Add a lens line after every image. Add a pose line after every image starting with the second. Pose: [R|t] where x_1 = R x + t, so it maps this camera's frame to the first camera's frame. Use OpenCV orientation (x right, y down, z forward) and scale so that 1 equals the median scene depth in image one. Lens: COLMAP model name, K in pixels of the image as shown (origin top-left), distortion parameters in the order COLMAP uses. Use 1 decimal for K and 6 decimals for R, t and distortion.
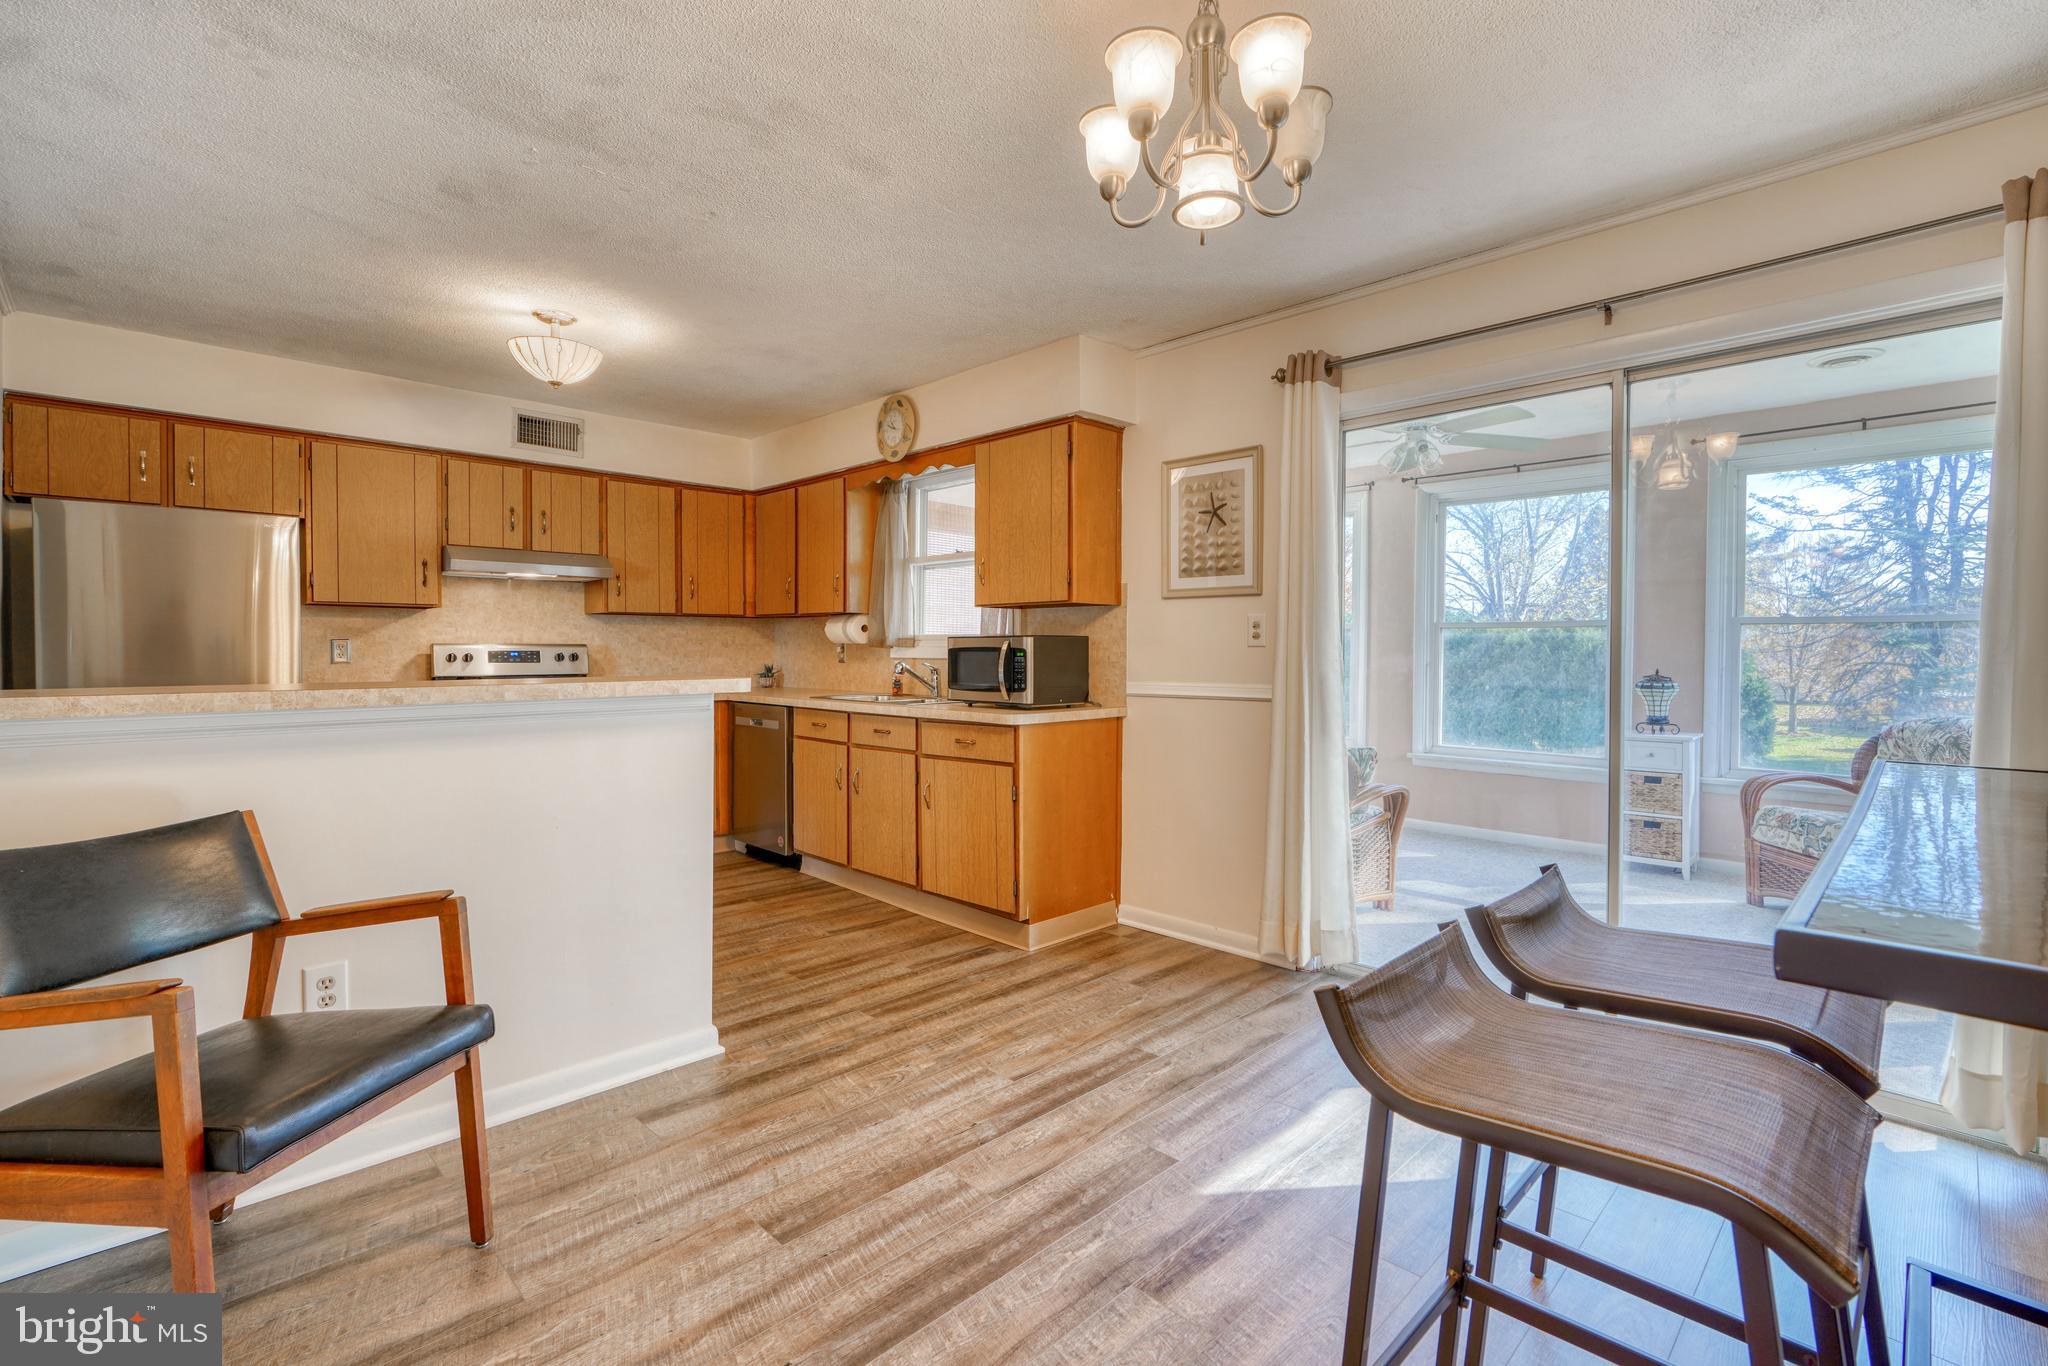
lens RADIAL K [[932.3, 0, 1025.0], [0, 932.3, 662.6], [0, 0, 1]] dist [0.001226, 0.000945]
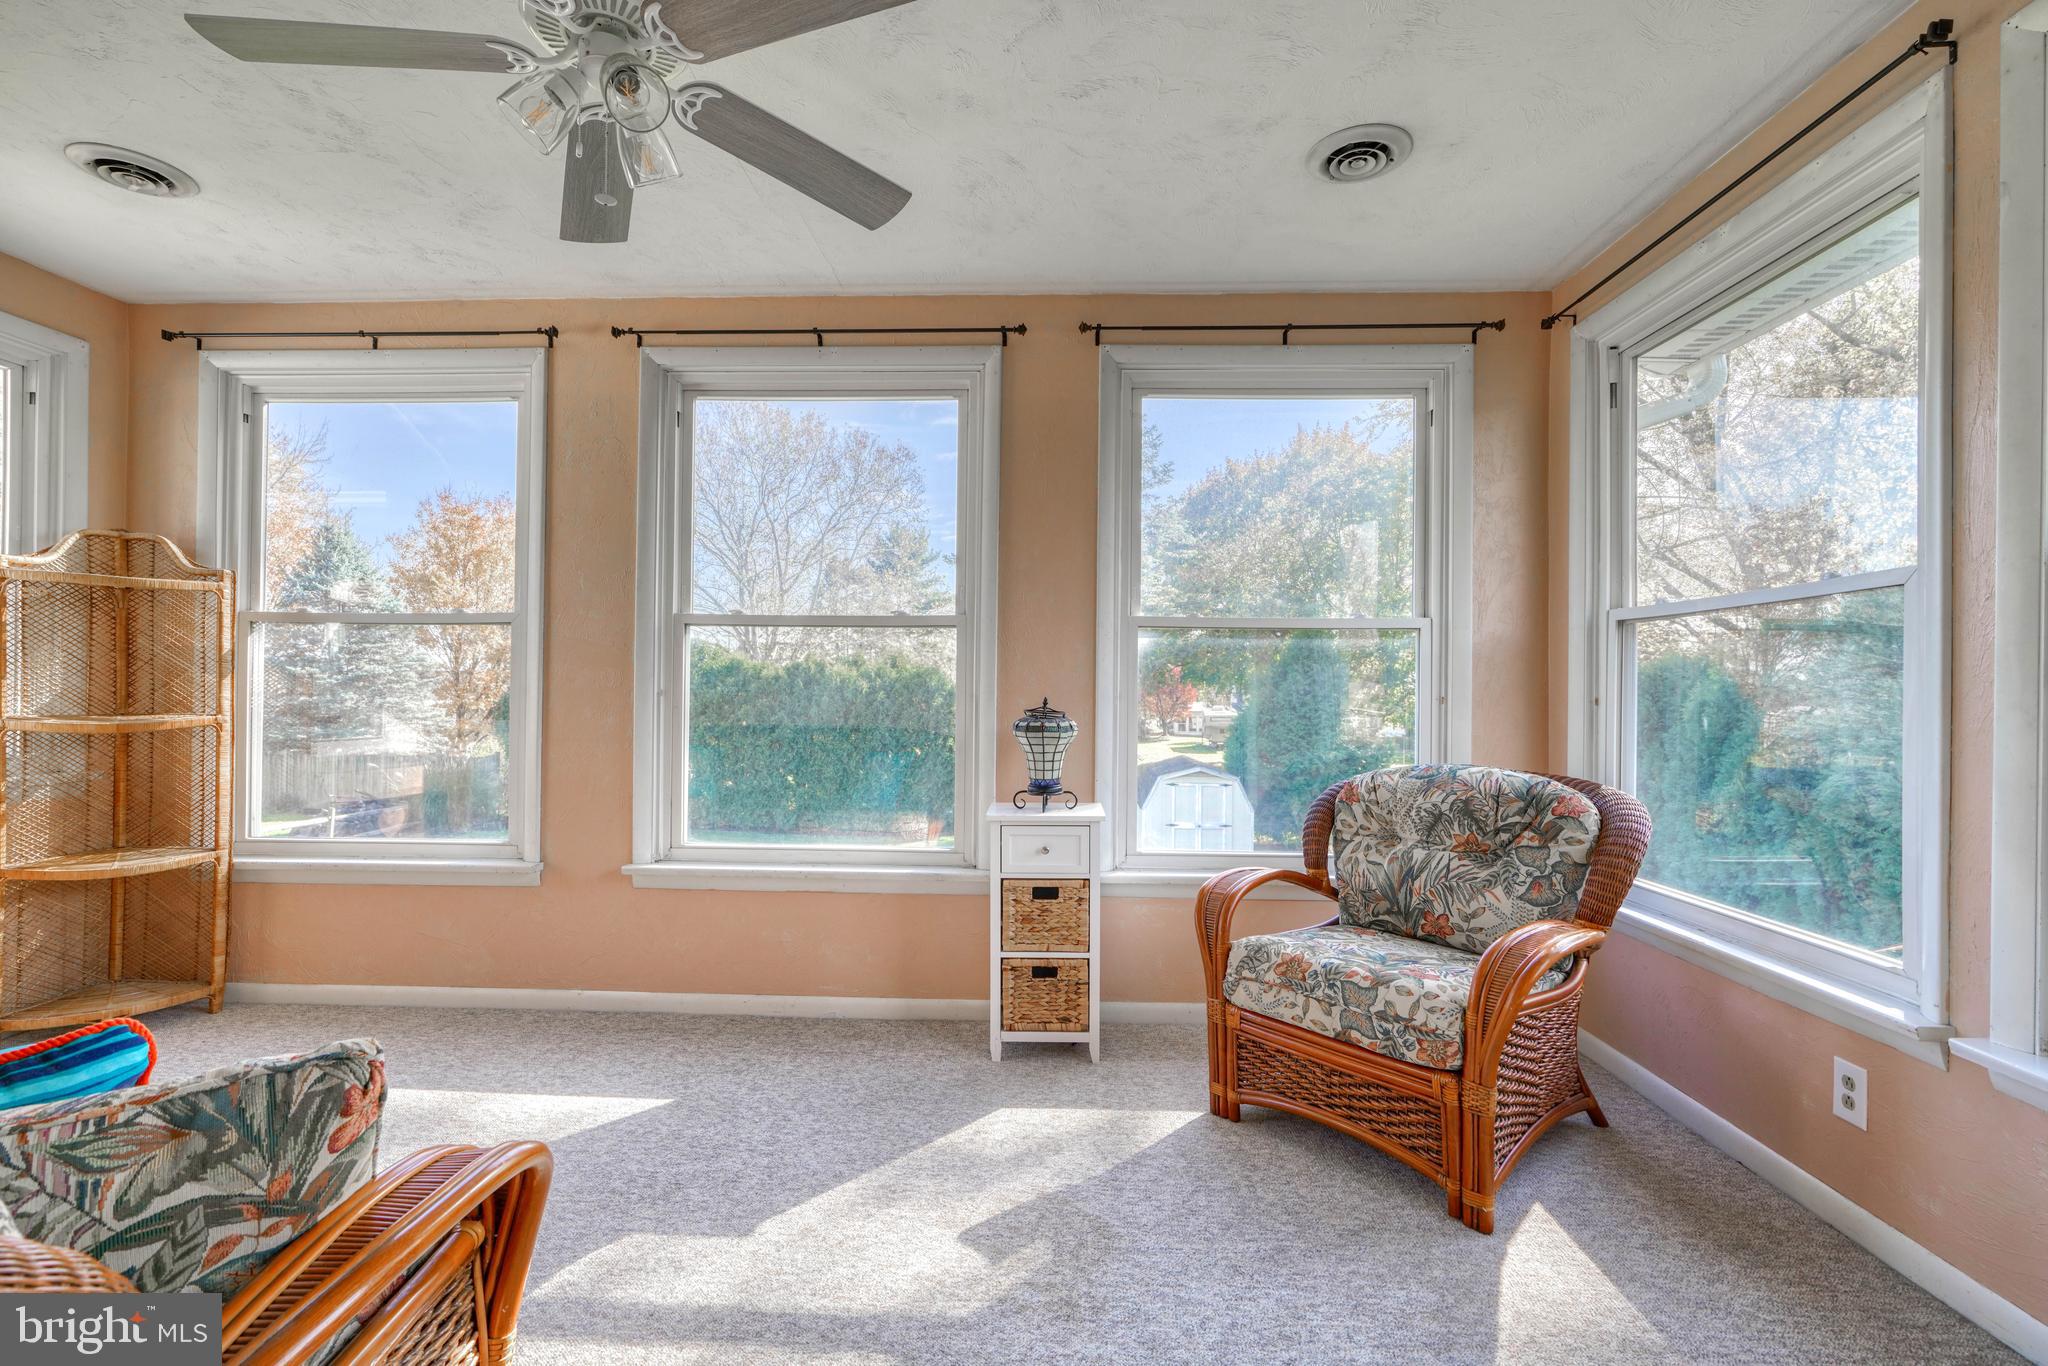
lens RADIAL K [[929.4, 0, 1024.9], [0, 929.4, 690.9], [0, 0, 1]] dist [-0.005161, 0.000899]
pose [[0.727188, 0.001025, 0.686437, 0.137088], [0.004809, 0.999967, -0.006587, 0.003230], [-0.686421, 0.008091, 0.727159, 0.296470]]
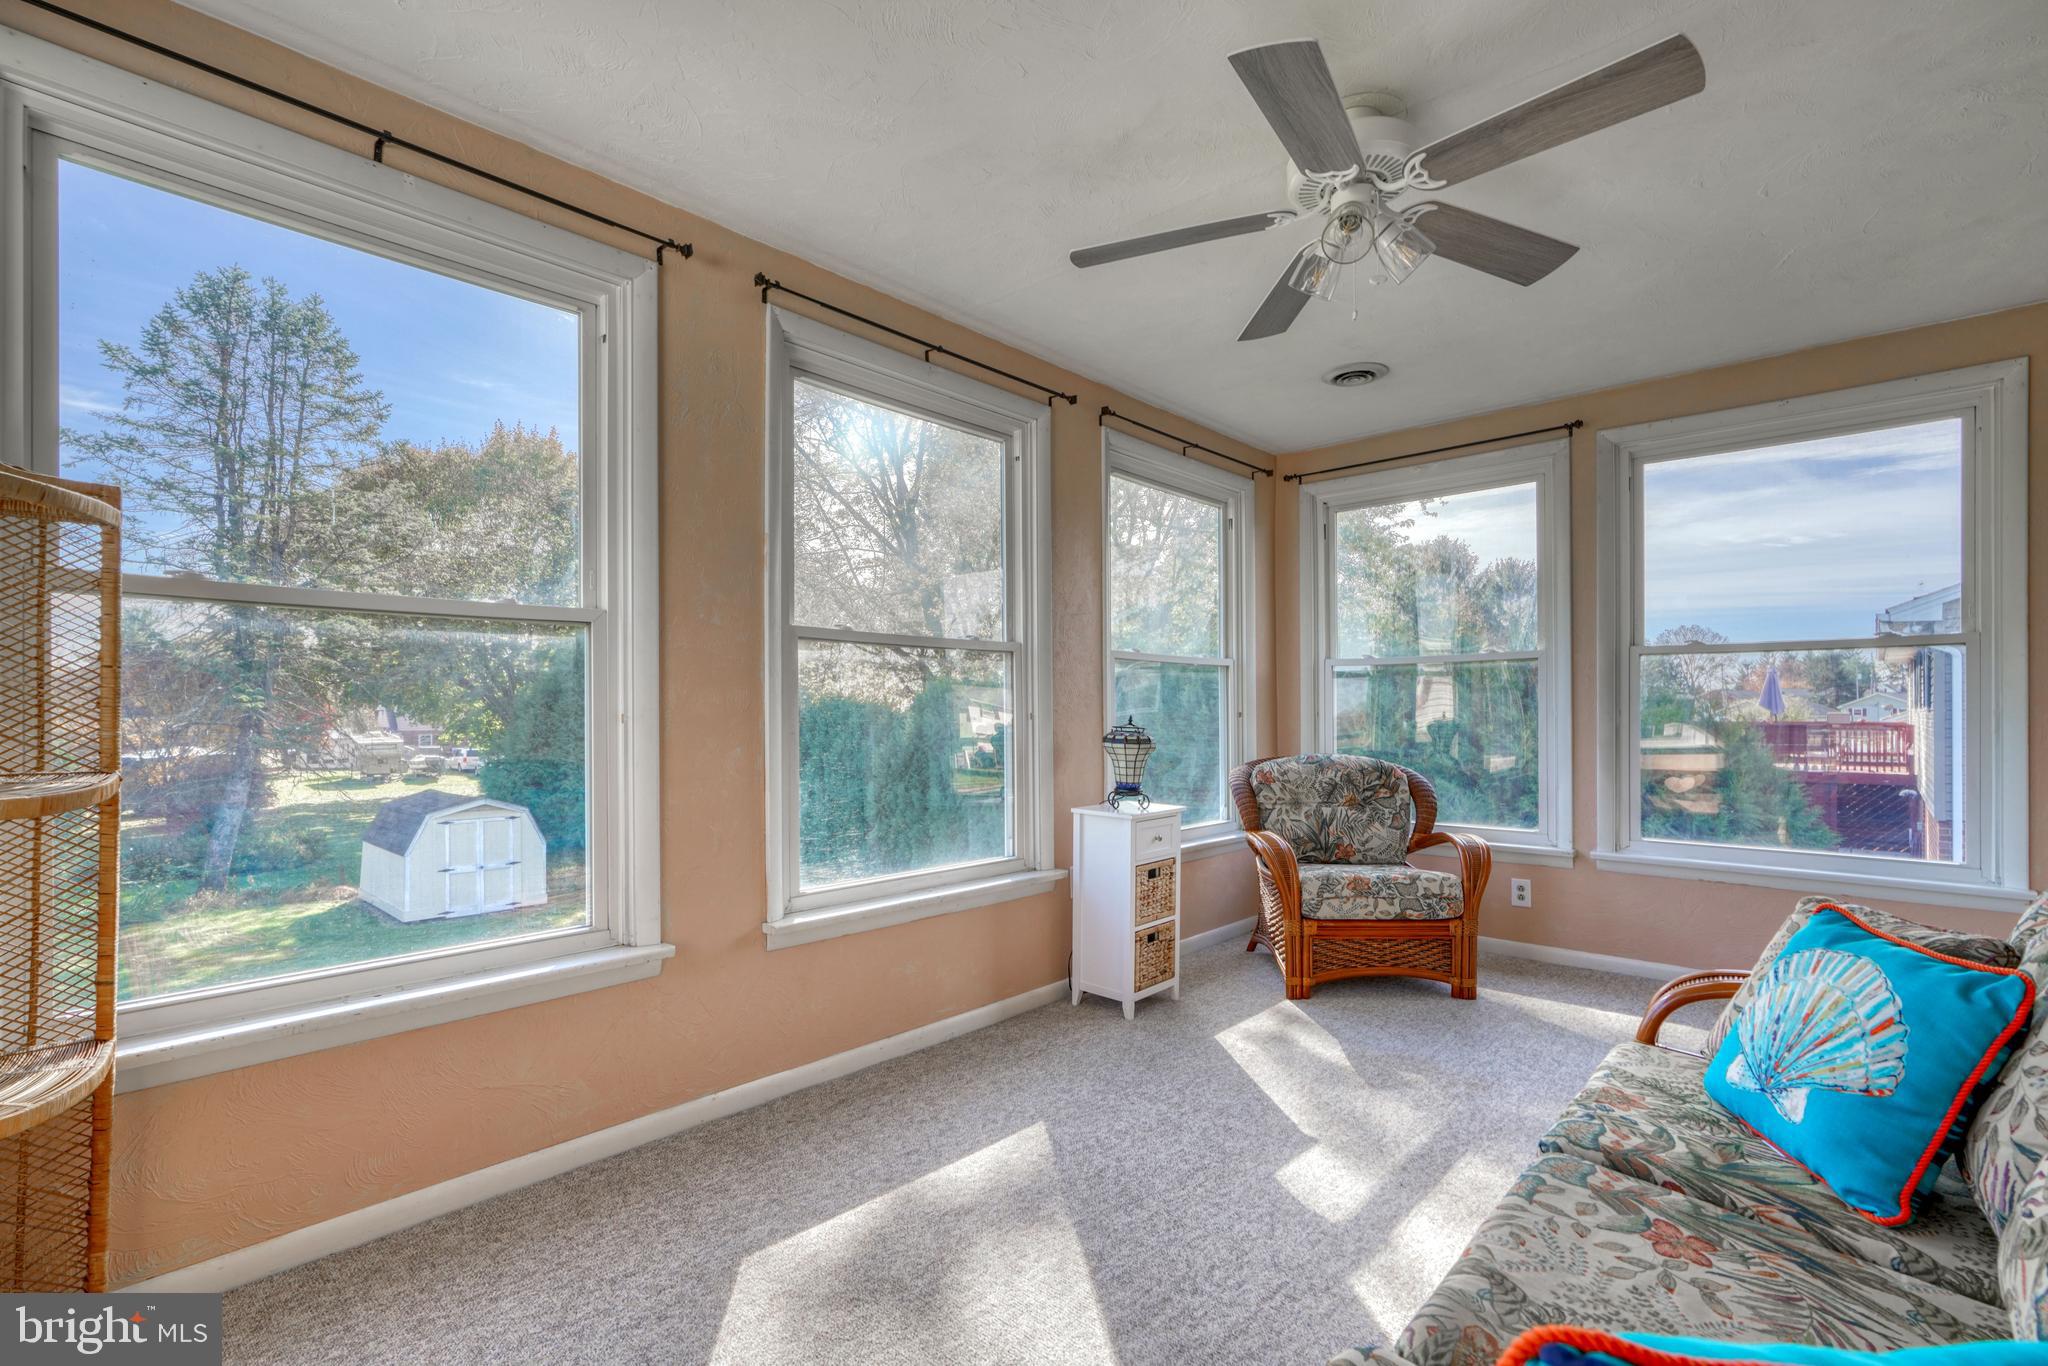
lens RADIAL K [[924.5, 0, 1024.4], [0, 924.5, 718.3], [0, 0, 1]] dist [-0.007701, 0.000263]
pose [[-0.043753, -0.010209, 0.998990, -0.007949], [0.017238, 0.999791, 0.010972, -0.000199], [-0.998894, 0.017701, -0.043568, 0.558296]]
